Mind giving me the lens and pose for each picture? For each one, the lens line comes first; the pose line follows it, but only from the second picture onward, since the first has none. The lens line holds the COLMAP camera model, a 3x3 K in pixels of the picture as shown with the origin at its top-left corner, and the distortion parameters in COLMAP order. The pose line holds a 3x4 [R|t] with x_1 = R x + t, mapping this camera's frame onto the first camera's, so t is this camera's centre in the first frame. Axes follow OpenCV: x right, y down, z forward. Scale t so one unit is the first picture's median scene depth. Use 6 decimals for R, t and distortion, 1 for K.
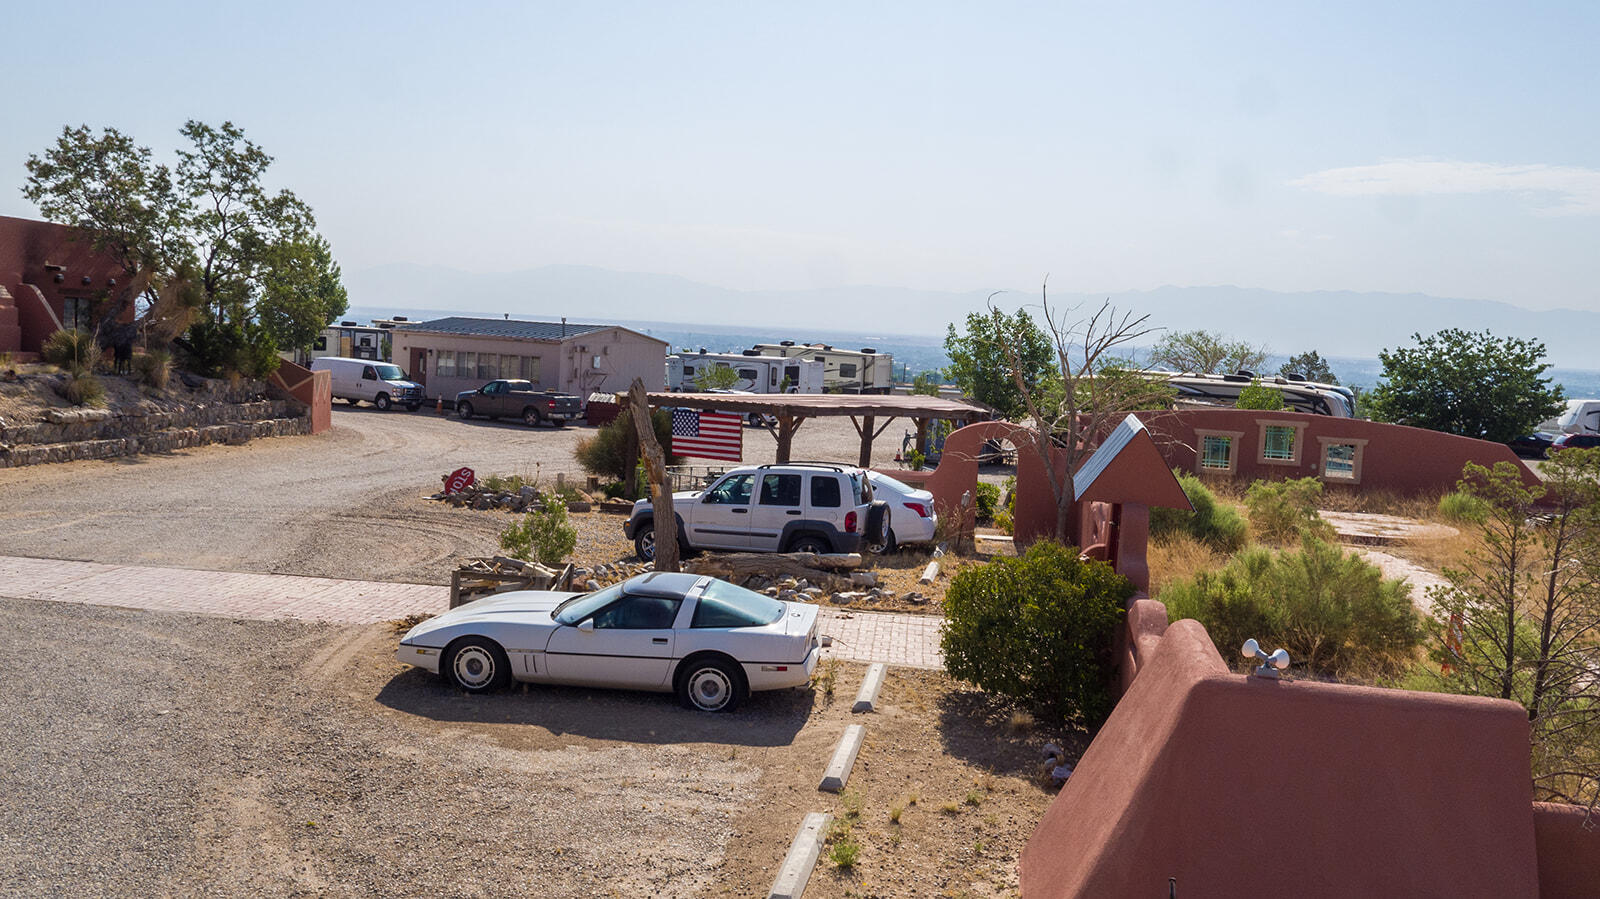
lens RADIAL K [[1405.9, 0, 807.5], [0, 1405.9, 451.1], [0, 0, 1]] dist [0.037790, -0.023866]
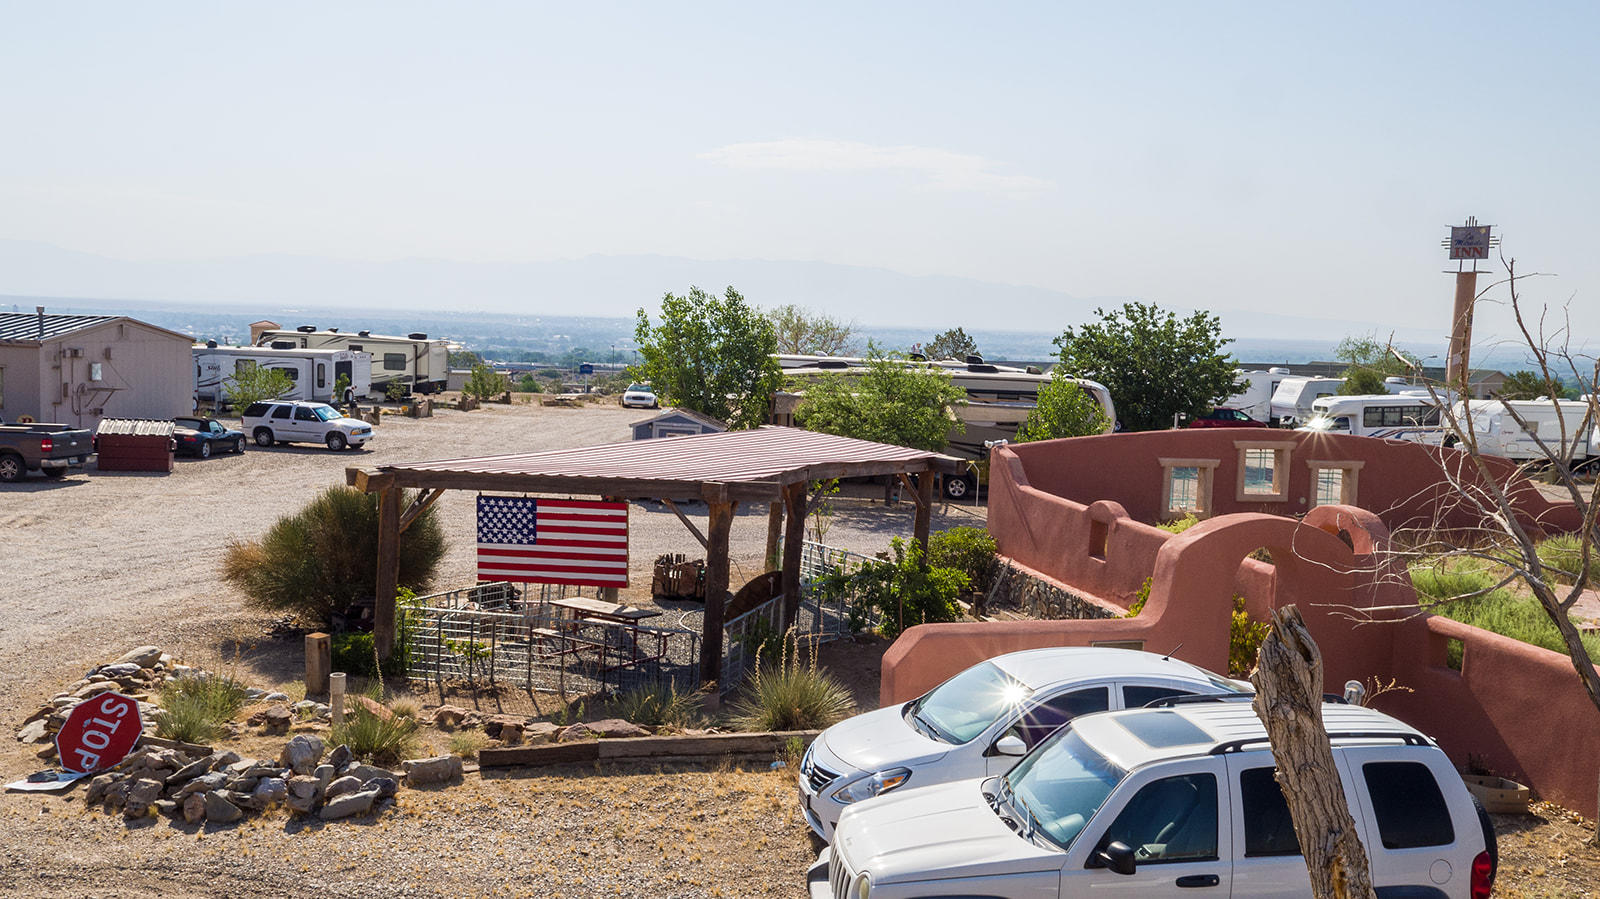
lens RADIAL K [[1405.9, 0, 807.5], [0, 1405.9, 451.1], [0, 0, 1]] dist [0.037790, -0.023866]
pose [[0.922074, -0.056349, 0.382890, -0.199292], [0.047915, 0.998353, 0.031537, -0.062005], [-0.384036, -0.010733, 0.923256, 0.501638]]
